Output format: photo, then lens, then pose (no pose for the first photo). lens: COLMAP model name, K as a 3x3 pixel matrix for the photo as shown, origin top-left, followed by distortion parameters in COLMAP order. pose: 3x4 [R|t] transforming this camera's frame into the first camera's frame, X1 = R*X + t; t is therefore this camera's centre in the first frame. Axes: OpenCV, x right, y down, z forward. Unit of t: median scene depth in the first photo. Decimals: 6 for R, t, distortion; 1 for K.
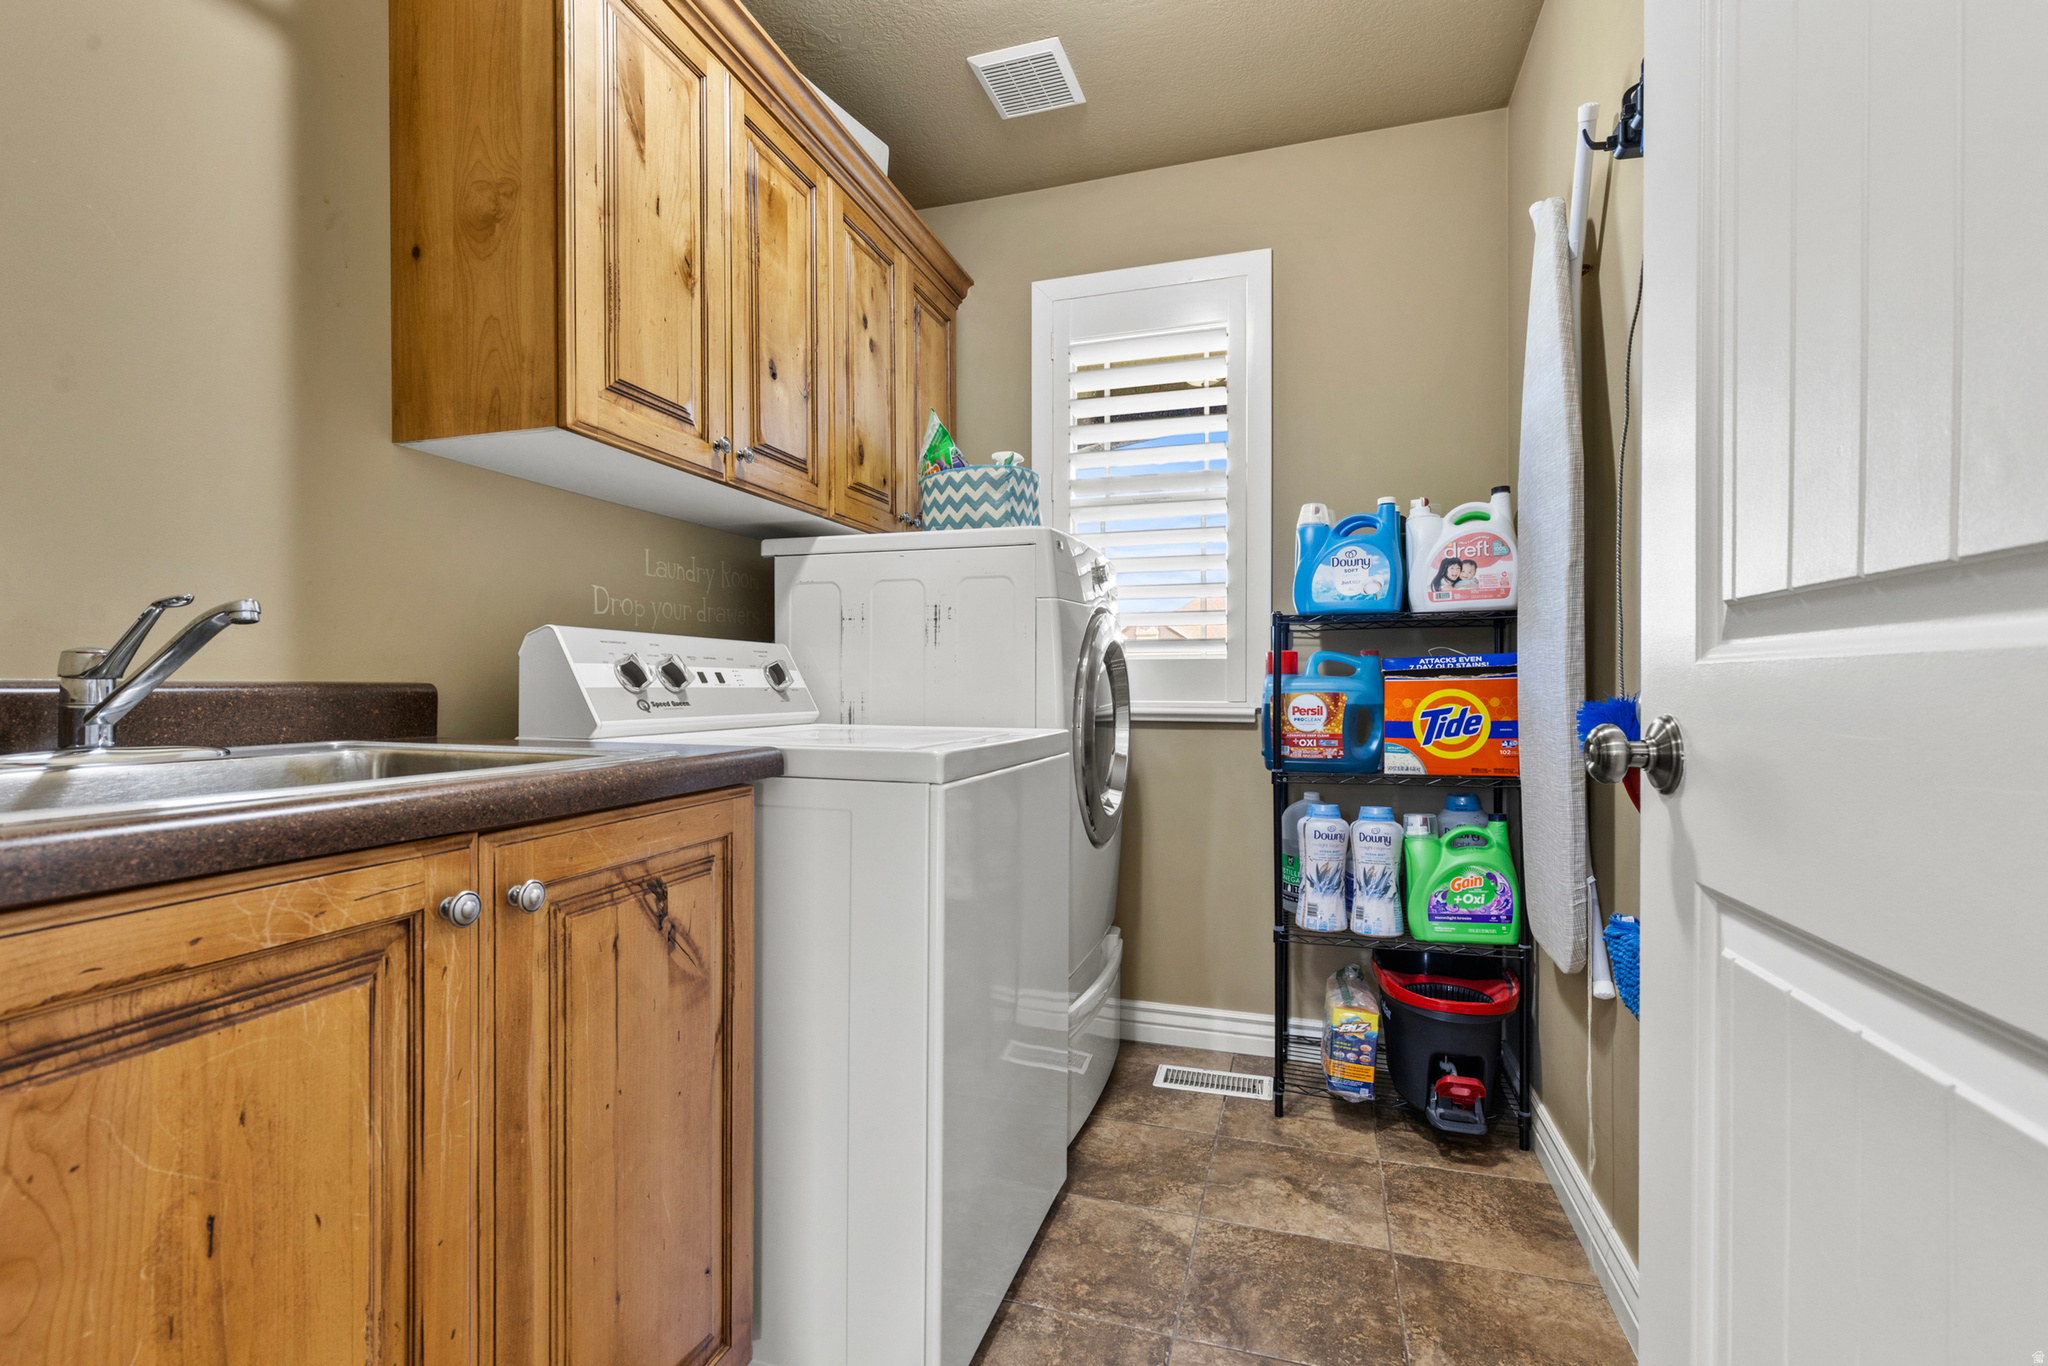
lens RADIAL K [[919.3, 0, 1019.9], [0, 919.3, 686.3], [0, 0, 1]] dist [-0.001926, 0.001357]
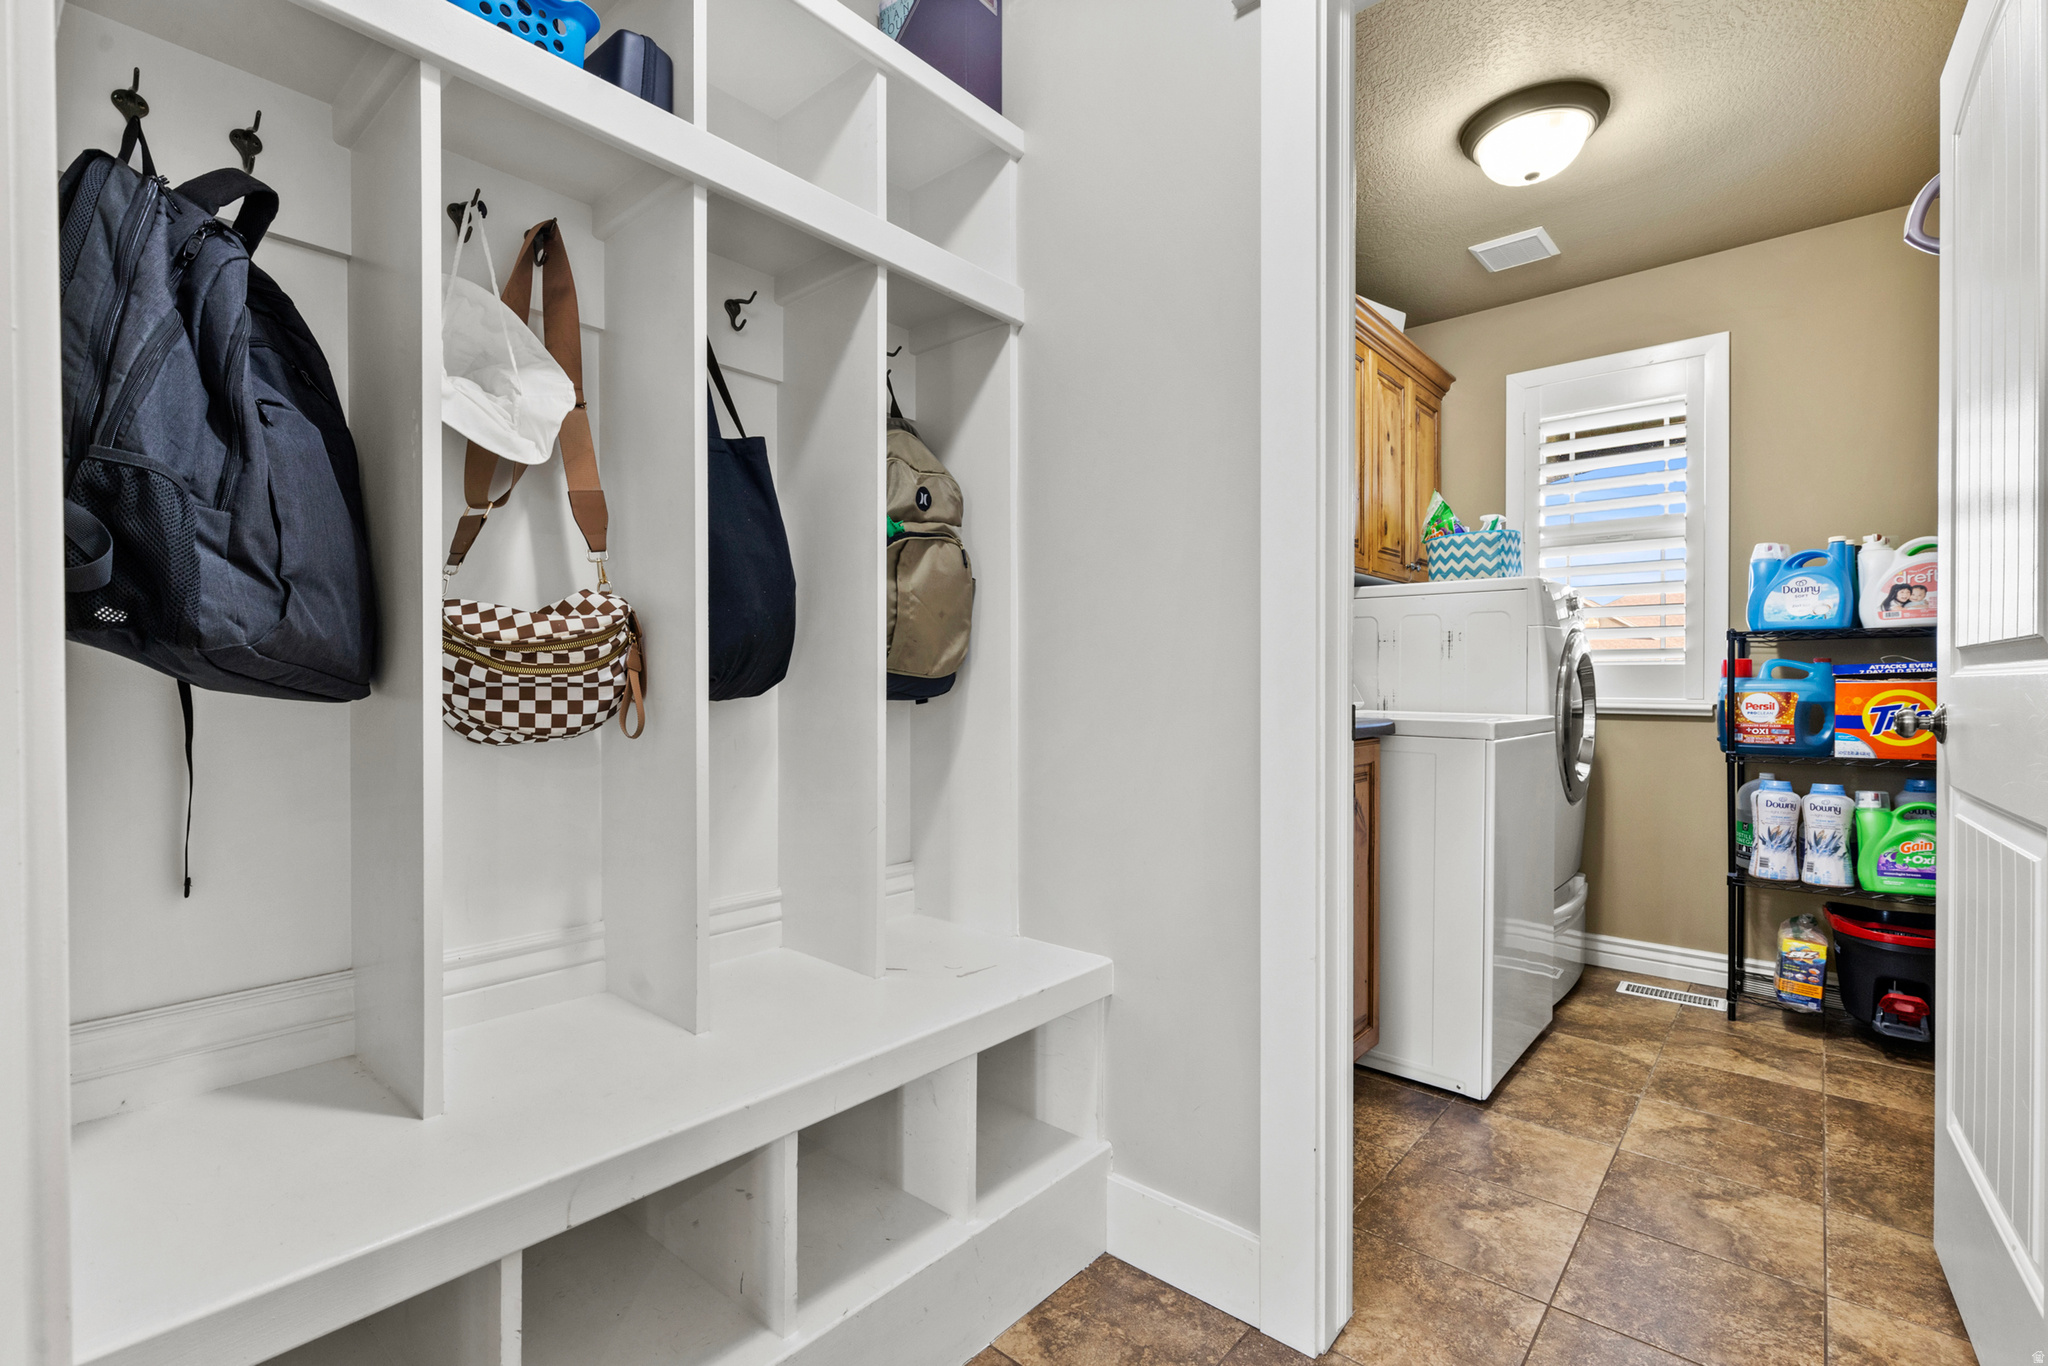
lens RADIAL K [[919.3, 0, 1030.7], [0, 919.3, 683.0], [0, 0, 1]] dist [-0.001926, 0.001357]
pose [[0.920237, 0.002518, -0.391354, -0.120828], [-0.003066, 0.999995, -0.000775, -0.001461], [0.391350, 0.001913, 0.920240, -0.575593]]
